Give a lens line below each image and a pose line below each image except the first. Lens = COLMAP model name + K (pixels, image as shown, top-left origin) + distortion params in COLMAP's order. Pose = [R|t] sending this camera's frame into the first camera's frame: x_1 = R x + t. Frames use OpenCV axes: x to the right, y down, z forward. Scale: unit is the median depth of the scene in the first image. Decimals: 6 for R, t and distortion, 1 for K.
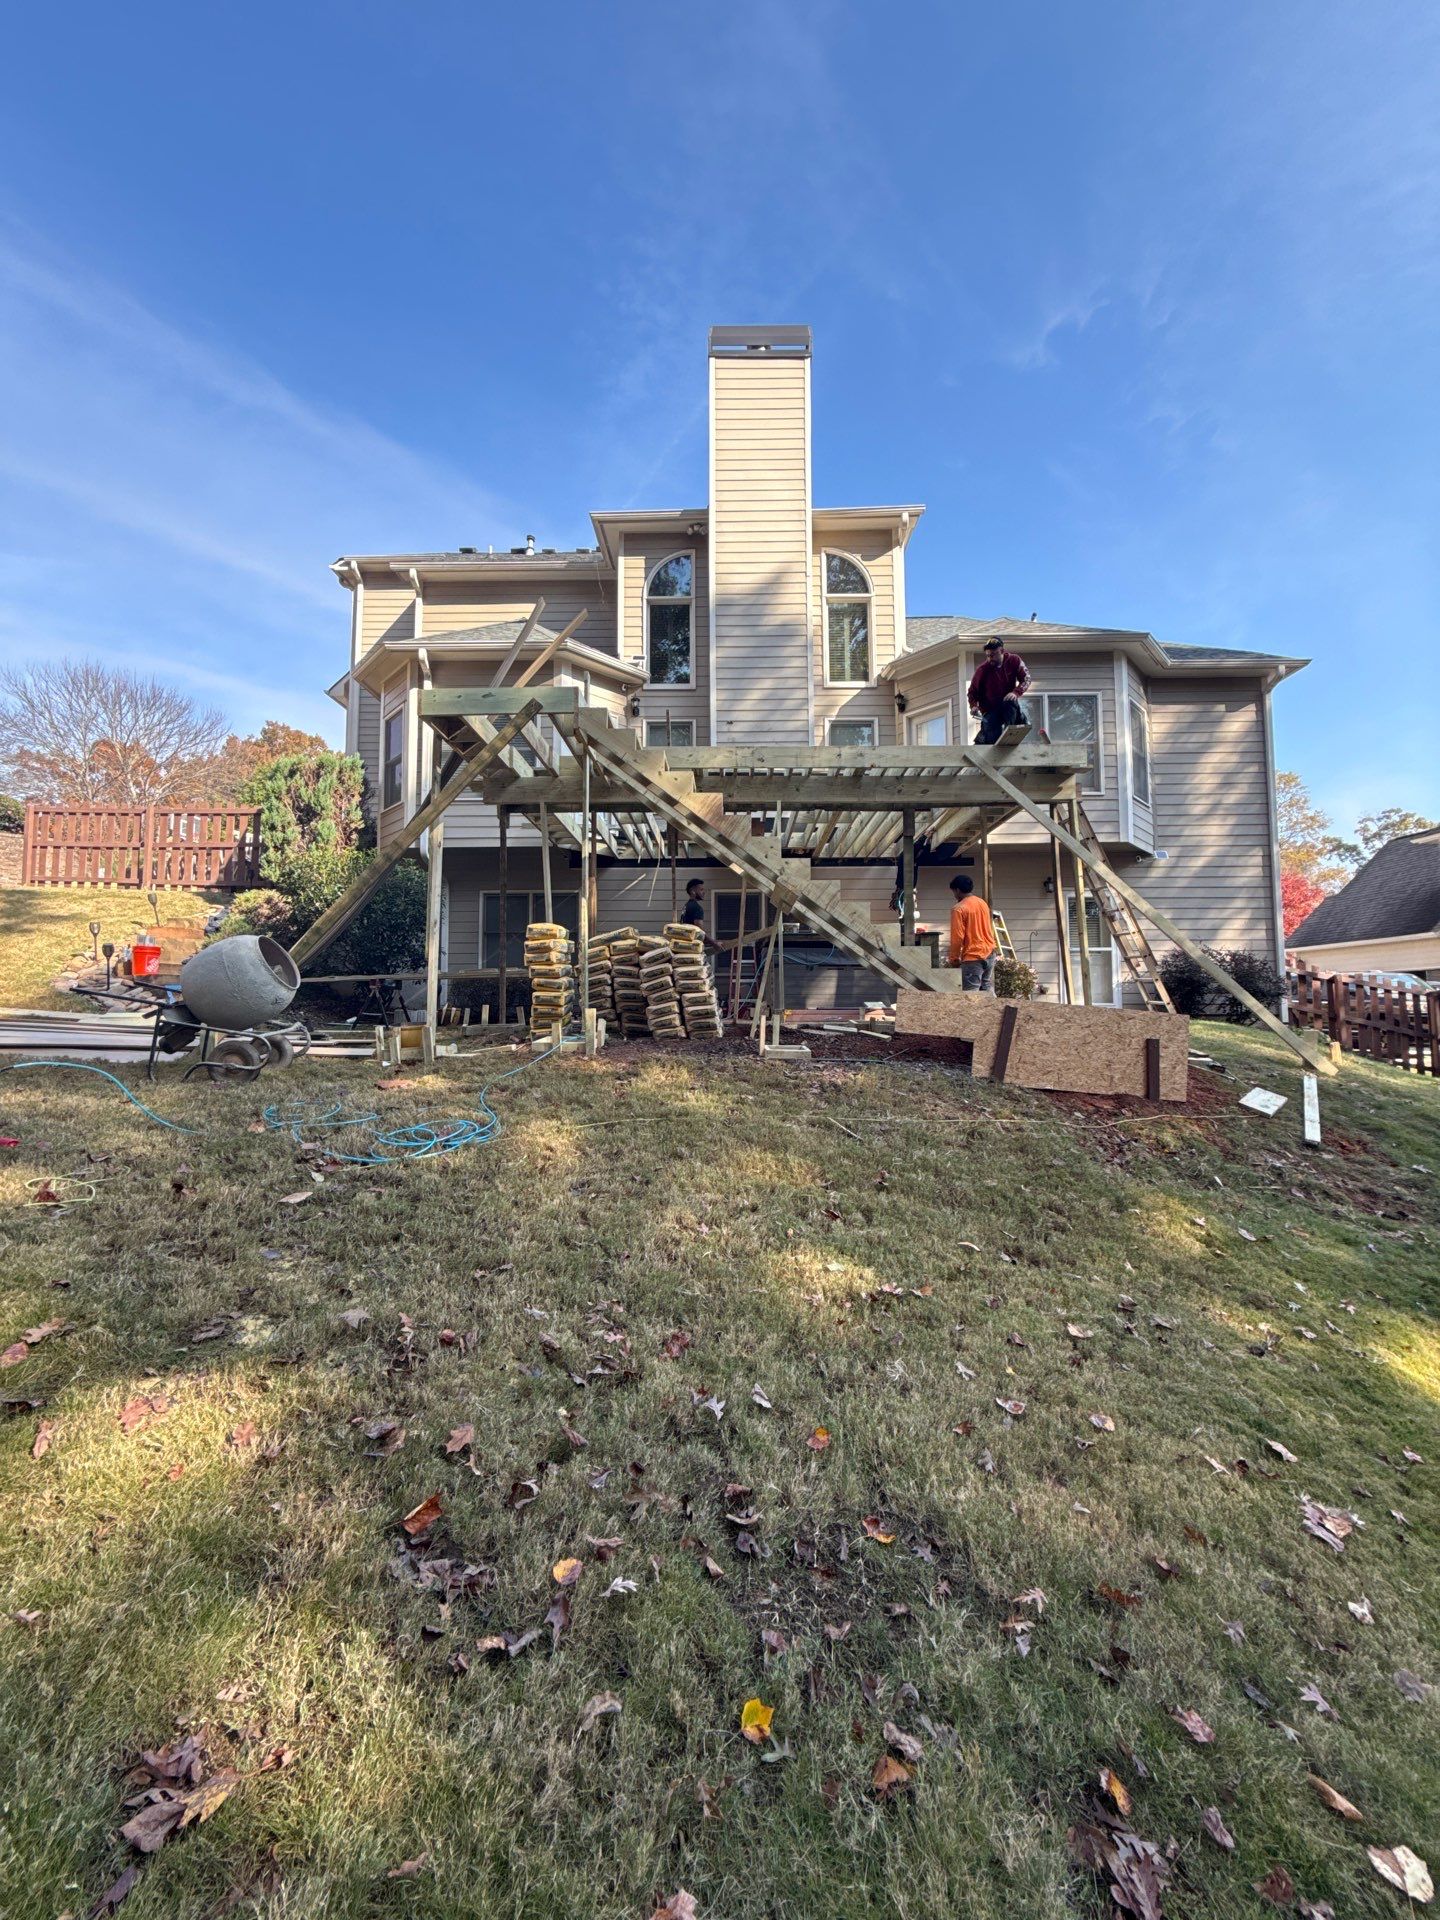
lens RADIAL K [[745.8, 0, 640.5], [0, 745.8, 950.5], [0, 0, 1]] dist [-0.000485, 0.000026]
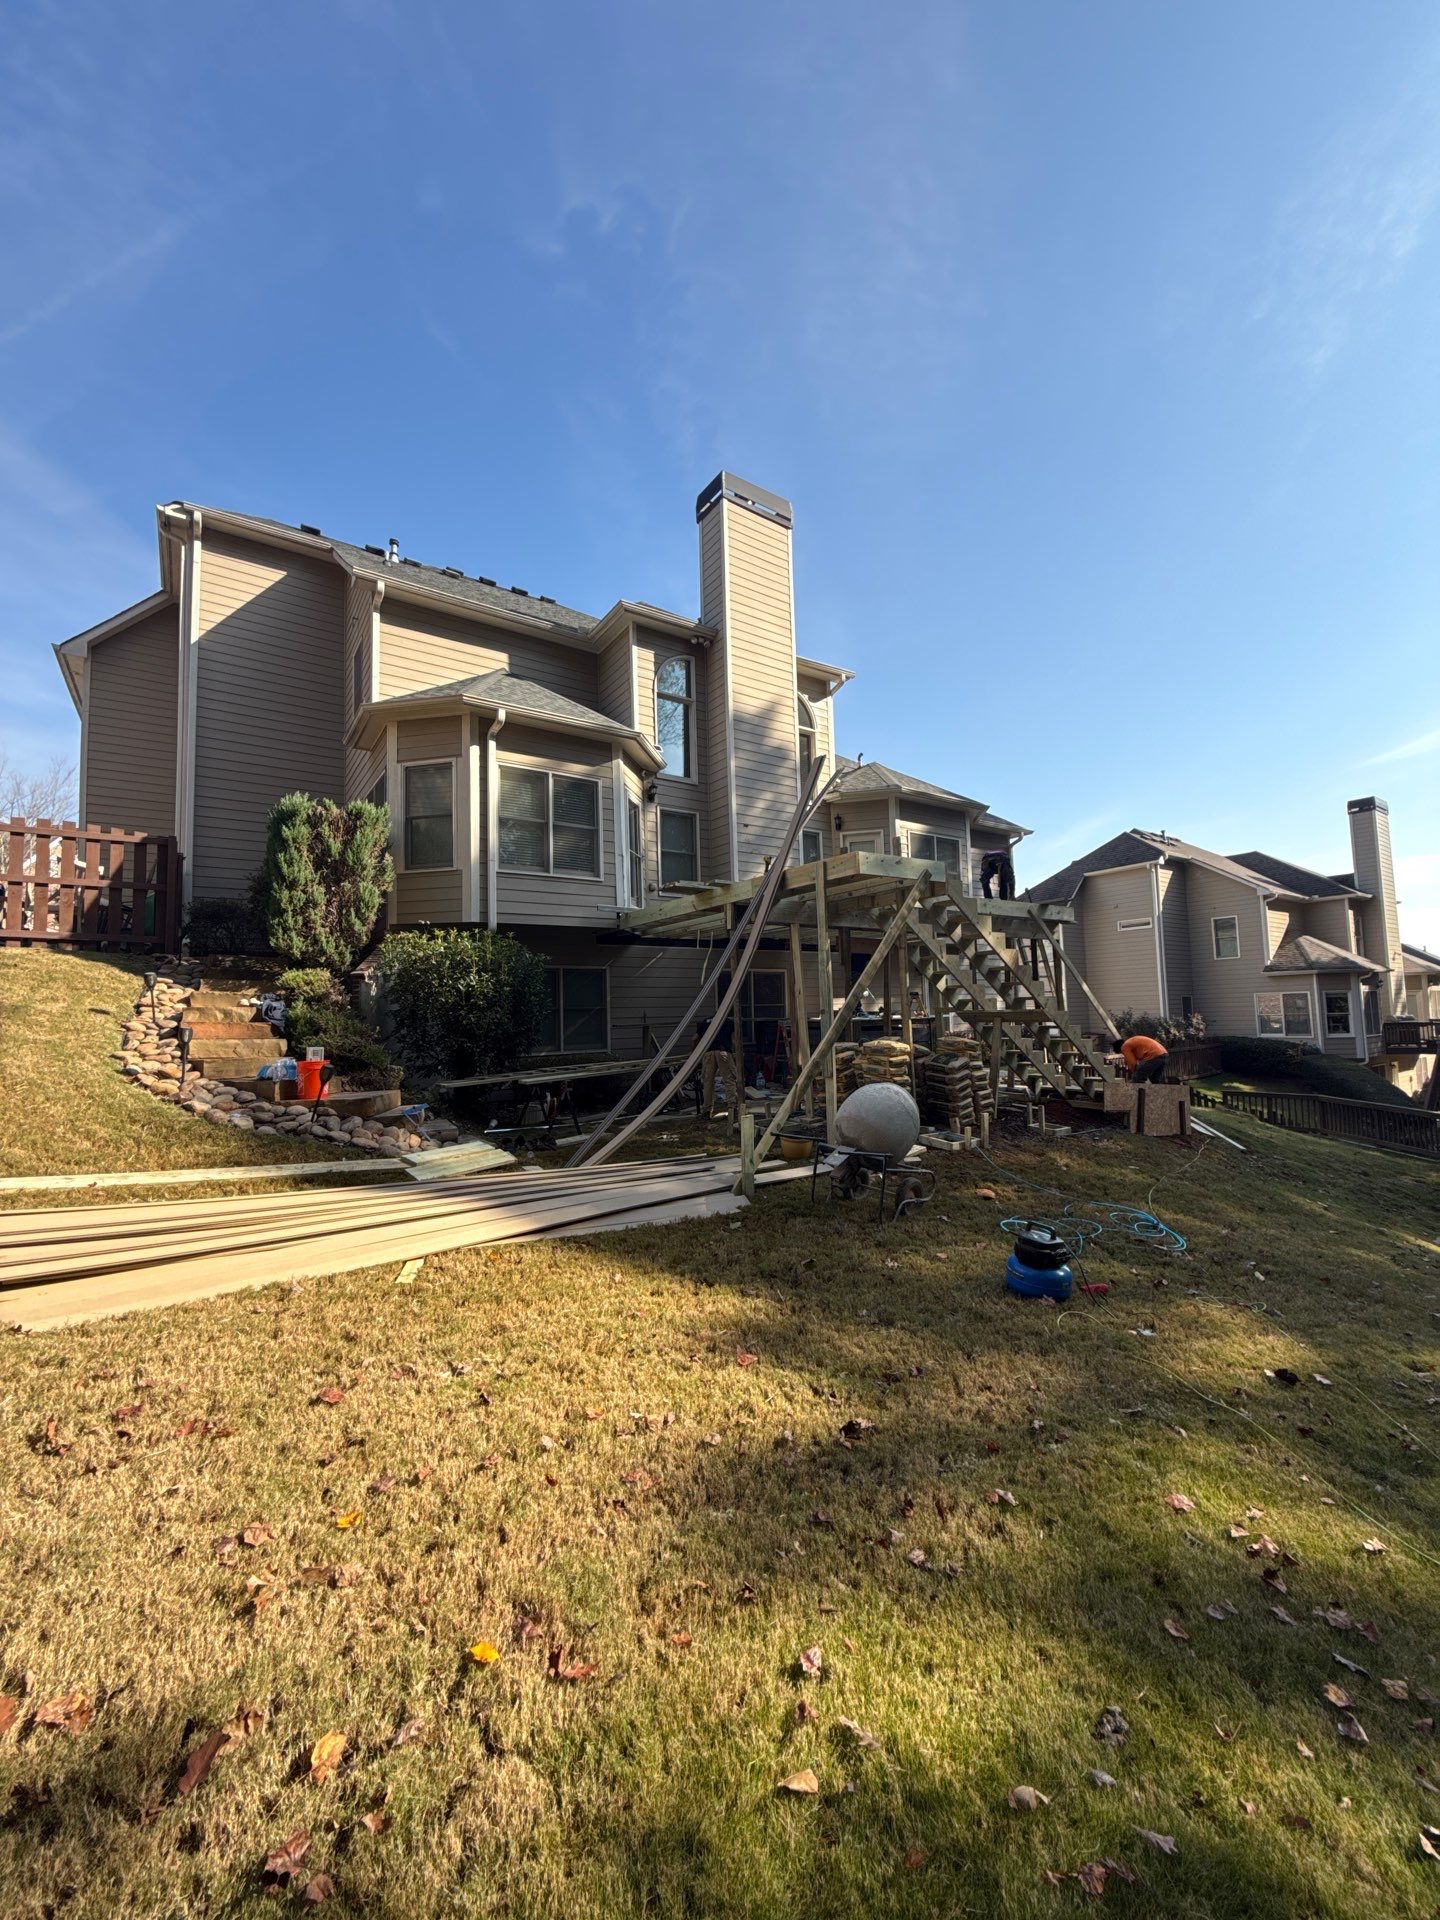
lens RADIAL K [[761.4, 0, 720.0], [0, 761.4, 960.0], [0, 0, 1]] dist [0.001873, 0.000131]
pose [[0.817488, 0.024690, 0.575417, -0.548883], [-0.014985, 0.999654, -0.021605, -0.070013], [-0.575751, 0.009040, 0.817575, 0.066499]]
